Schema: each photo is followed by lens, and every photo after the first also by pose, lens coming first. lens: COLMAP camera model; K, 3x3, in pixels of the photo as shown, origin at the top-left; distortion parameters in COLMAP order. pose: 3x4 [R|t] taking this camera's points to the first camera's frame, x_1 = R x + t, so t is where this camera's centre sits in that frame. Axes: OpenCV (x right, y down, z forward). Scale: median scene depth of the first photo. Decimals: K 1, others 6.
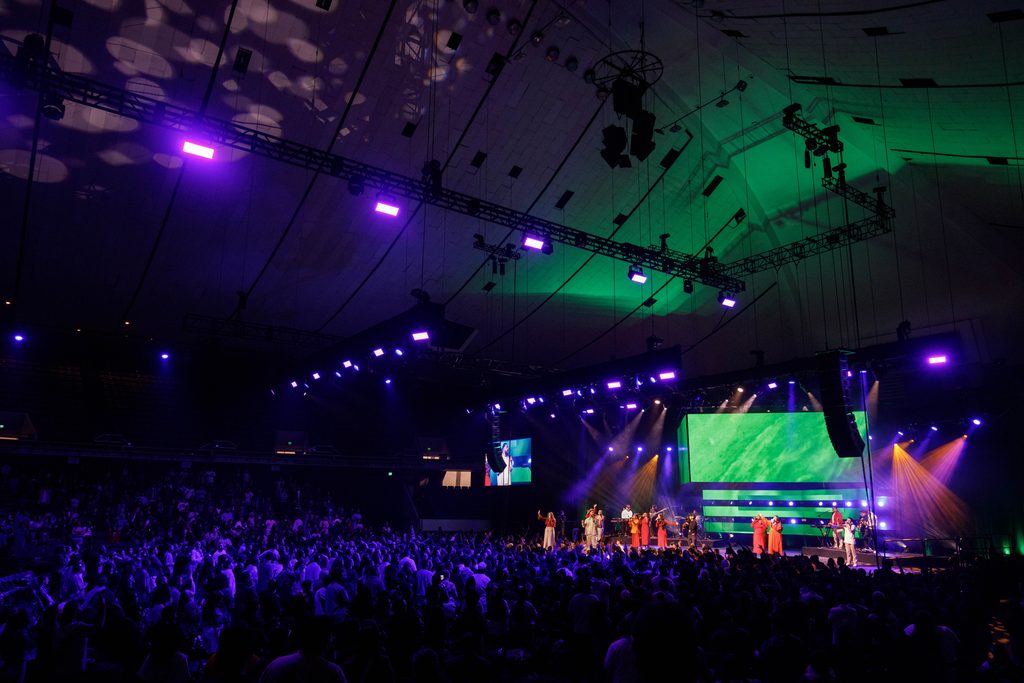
lens RADIAL K [[830.1, 0, 512.0], [0, 830.1, 341.5], [0, 0, 1]] dist [0.021804, 0.004833]
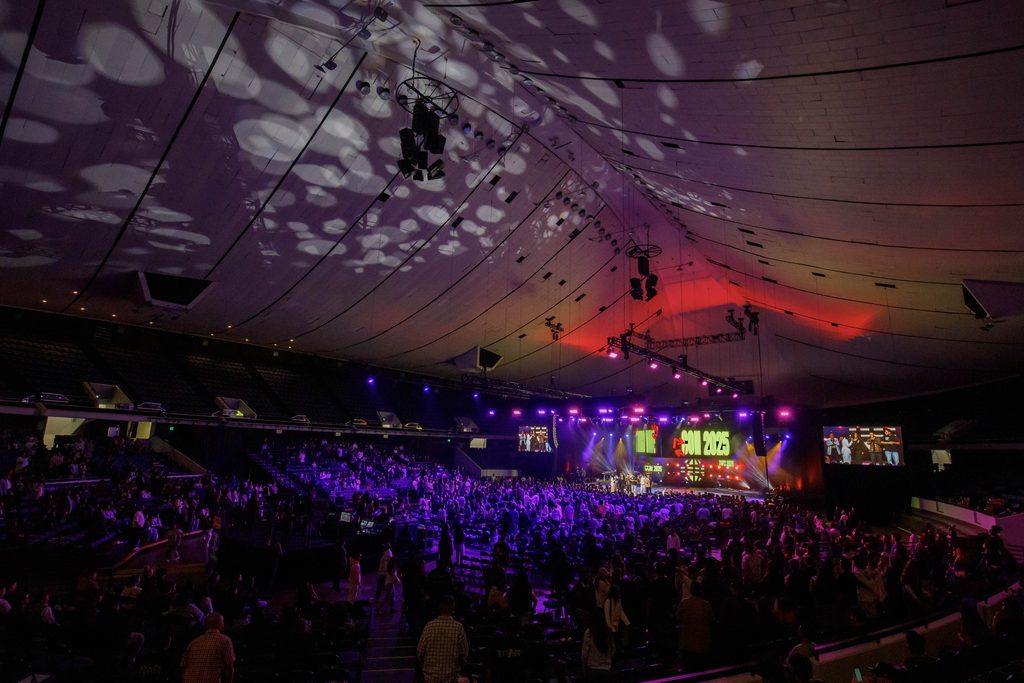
lens RADIAL K [[830.1, 0, 512.0], [0, 830.1, 341.5], [0, 0, 1]] dist [0.021804, 0.004833]
pose [[0.927164, 0.063625, 0.369214, -1.054084], [-0.083540, 0.995772, 0.038188, -0.188171], [-0.365223, -0.066250, 0.928560, -0.911495]]
